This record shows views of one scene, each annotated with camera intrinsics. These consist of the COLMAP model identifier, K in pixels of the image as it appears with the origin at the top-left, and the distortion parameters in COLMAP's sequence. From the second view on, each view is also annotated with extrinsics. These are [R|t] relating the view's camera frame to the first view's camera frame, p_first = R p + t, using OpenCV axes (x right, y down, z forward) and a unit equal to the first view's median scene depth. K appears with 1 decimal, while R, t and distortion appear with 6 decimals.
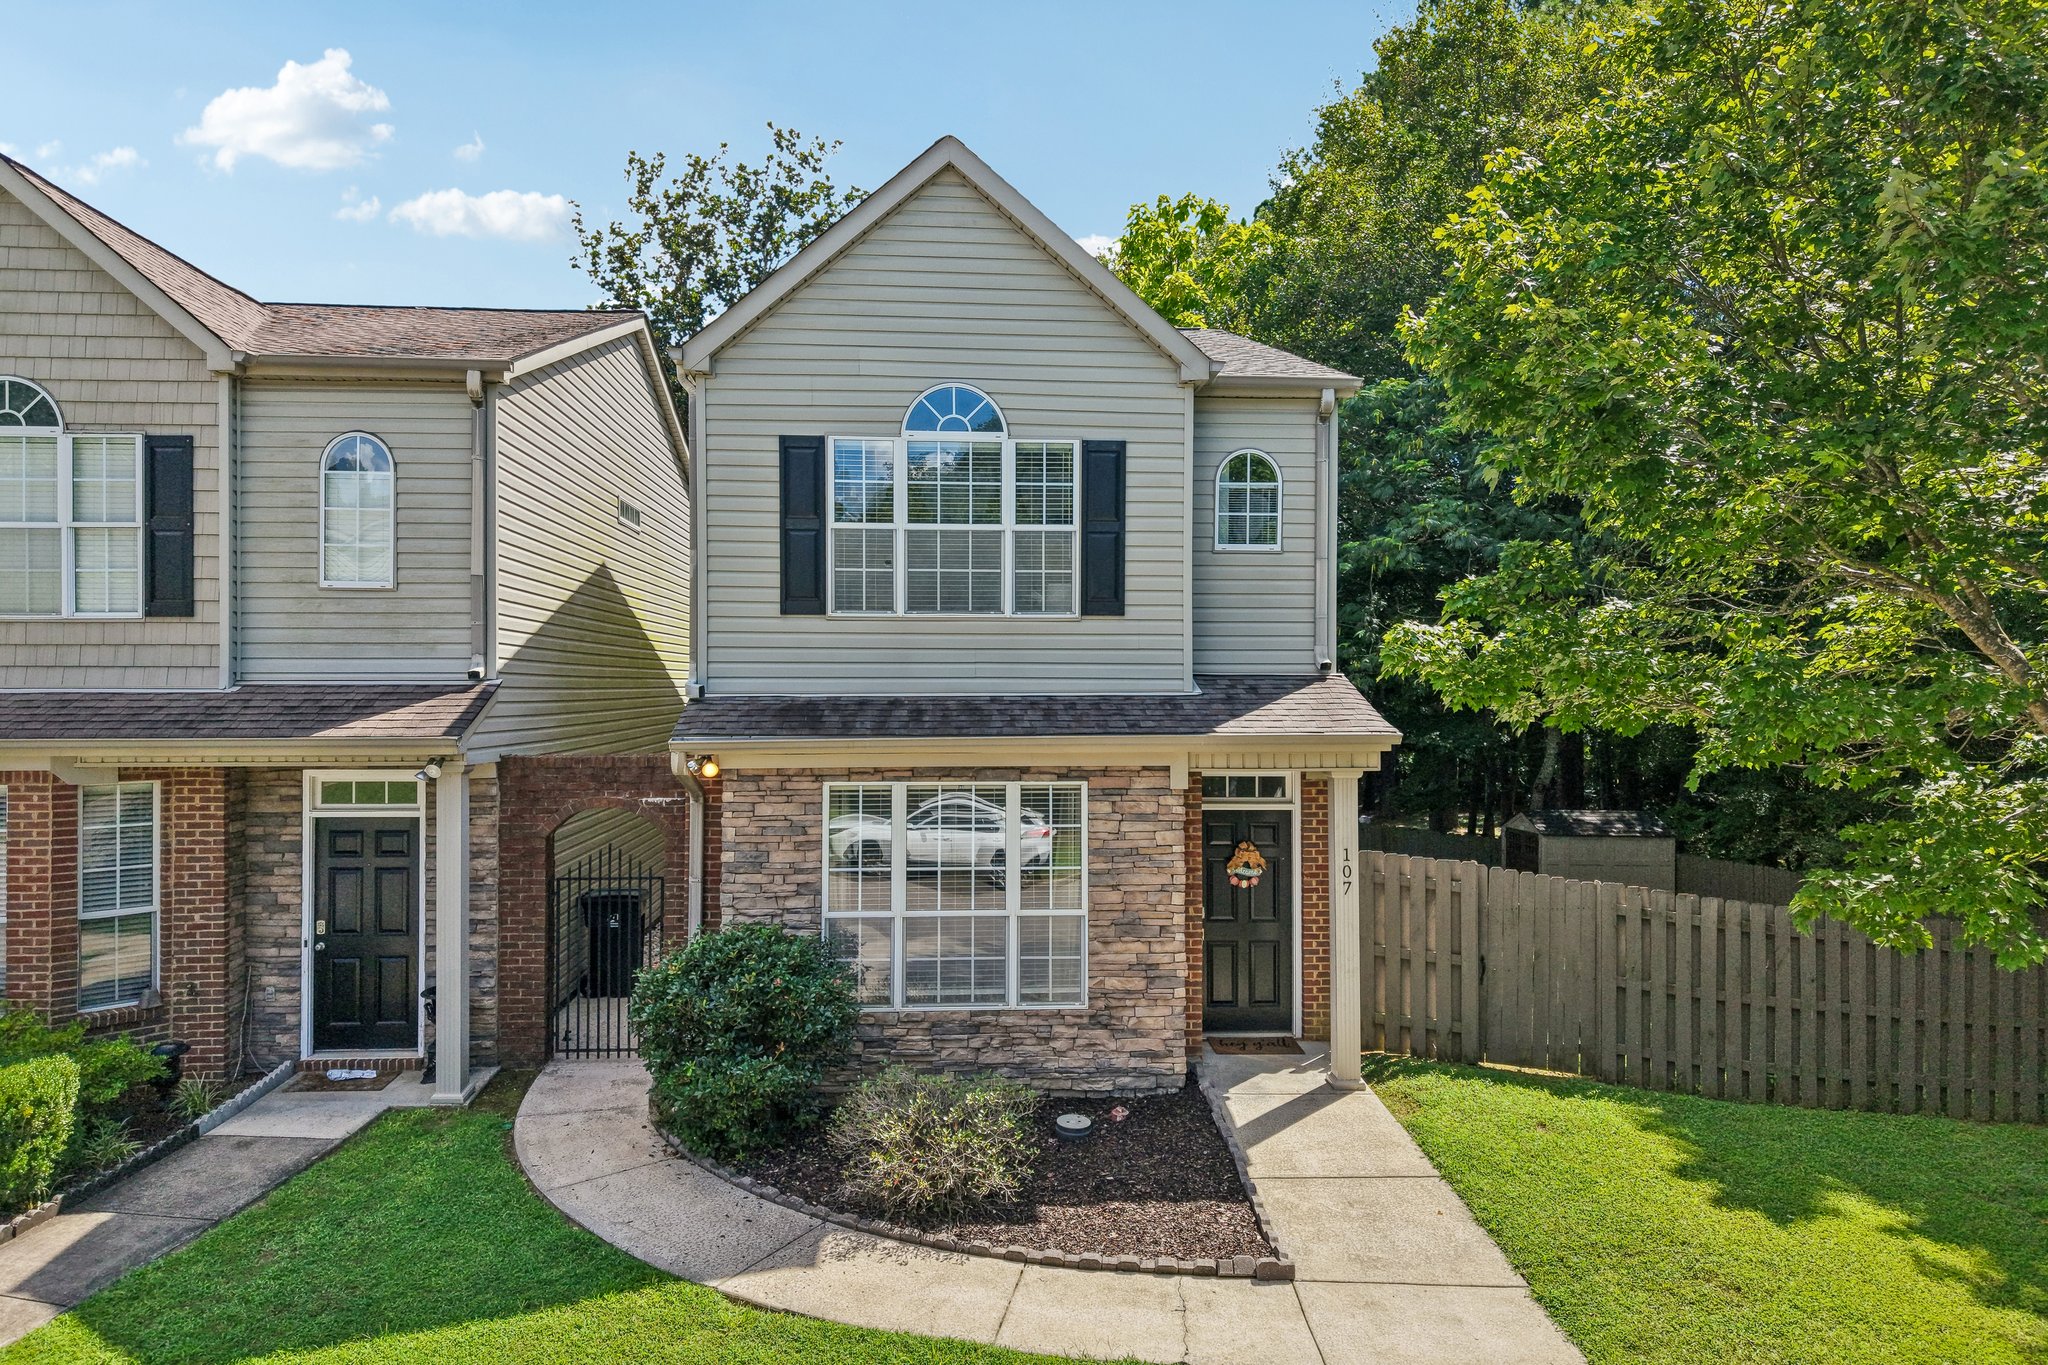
lens RADIAL K [[1386.9, 0, 1024.0], [0, 1386.9, 682.5], [0, 0, 1]] dist [0.004341, 0.001902]
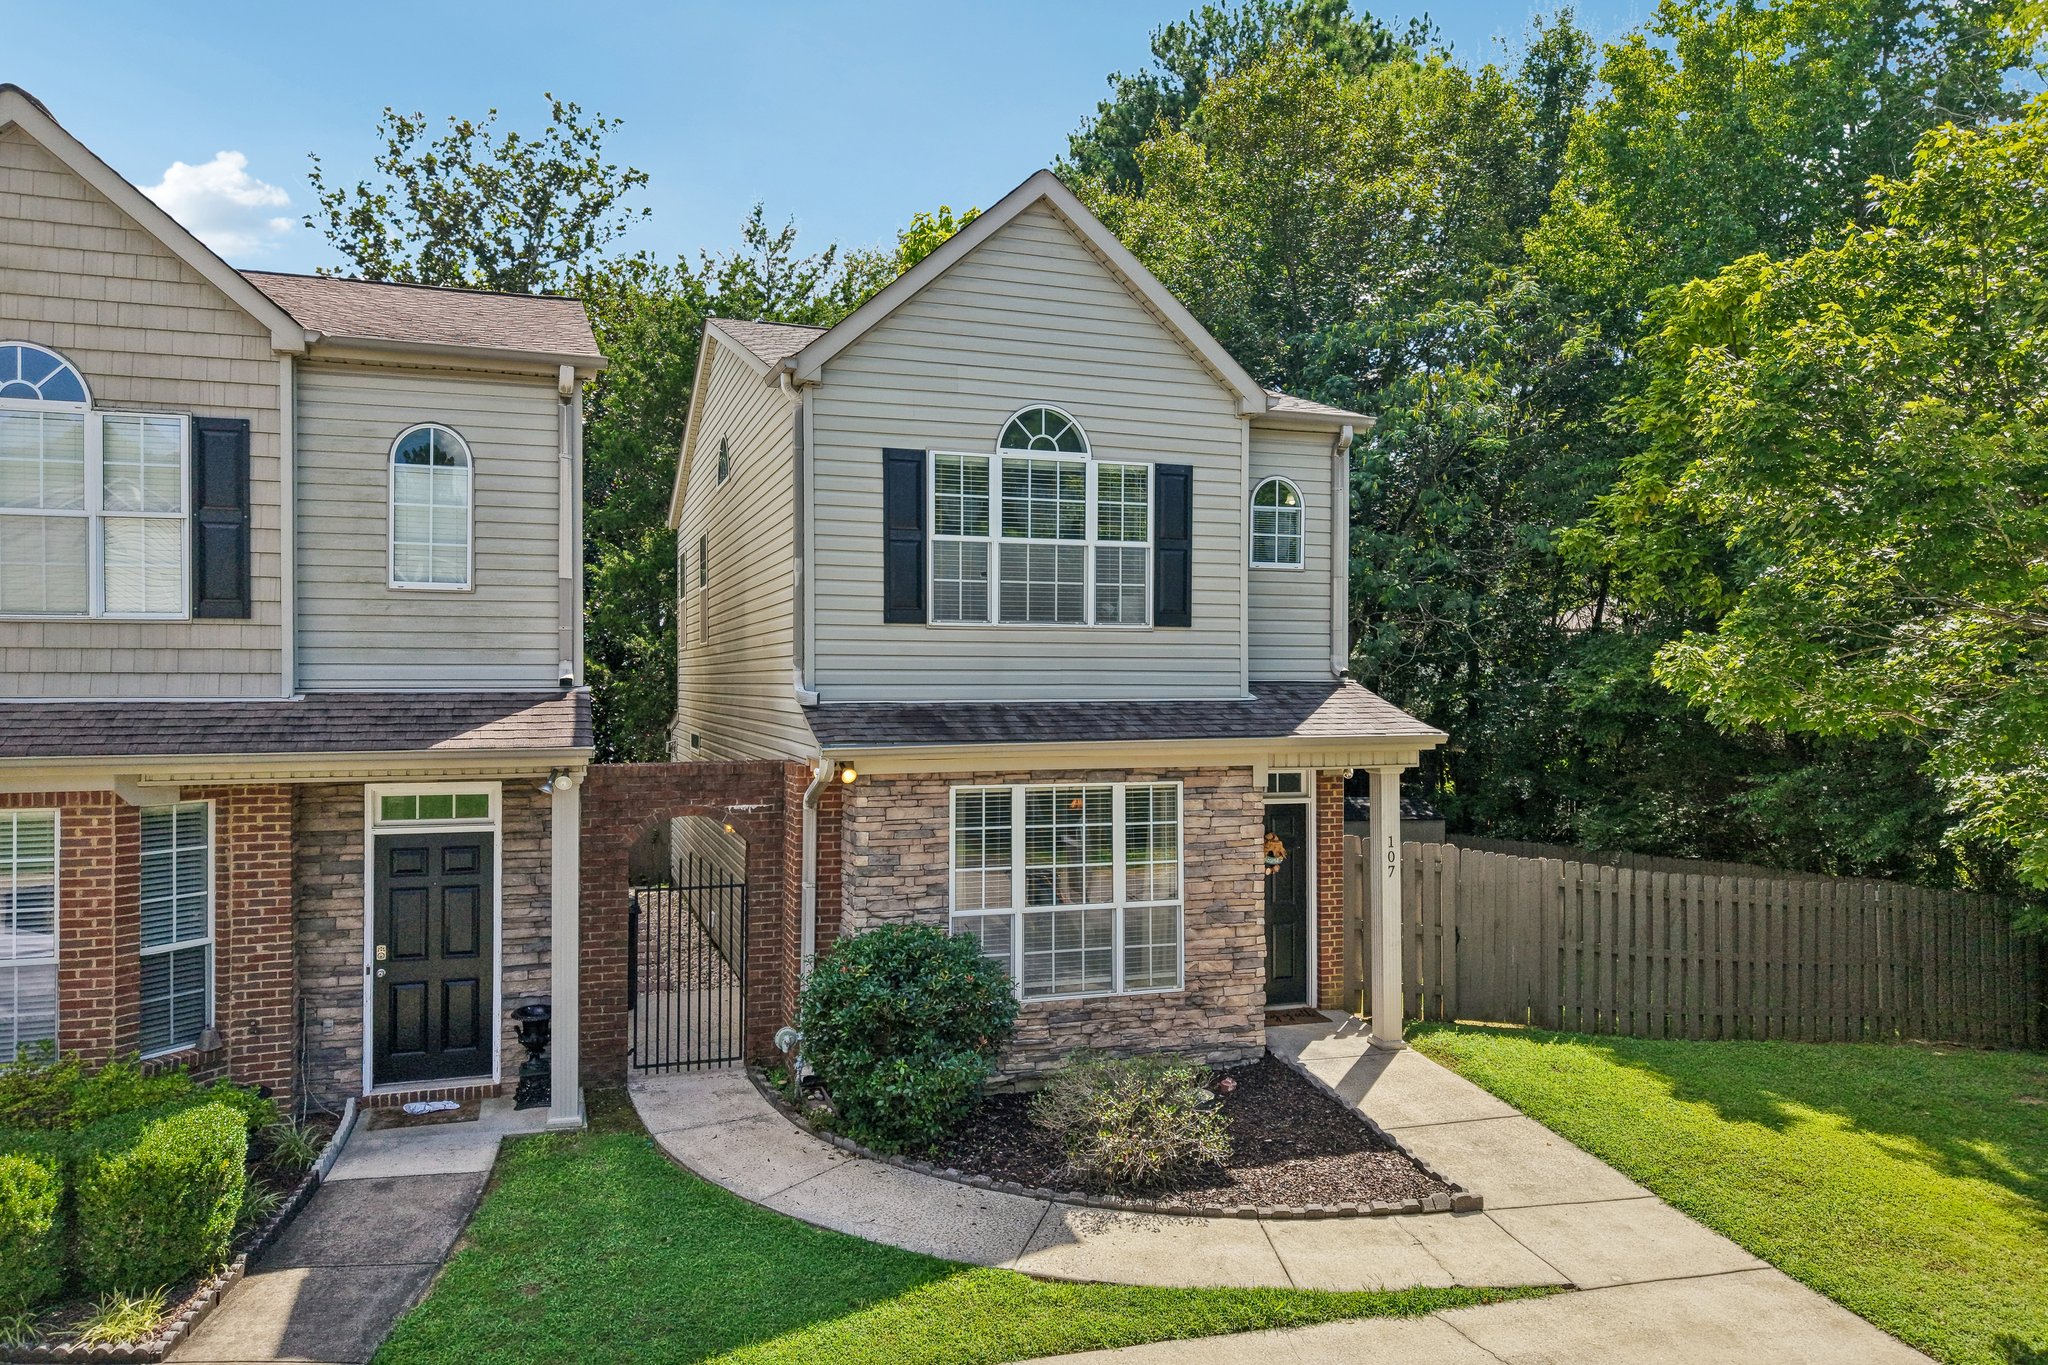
lens RADIAL K [[1383.7, 0, 1024.0], [0, 1383.7, 682.5], [0, 0, 1]] dist [0.007553, -0.000658]
pose [[0.965878, -0.000123, 0.258996, -0.345992], [-0.000675, 0.999995, 0.002995, -0.008468], [-0.258996, -0.003067, 0.965874, -0.010365]]
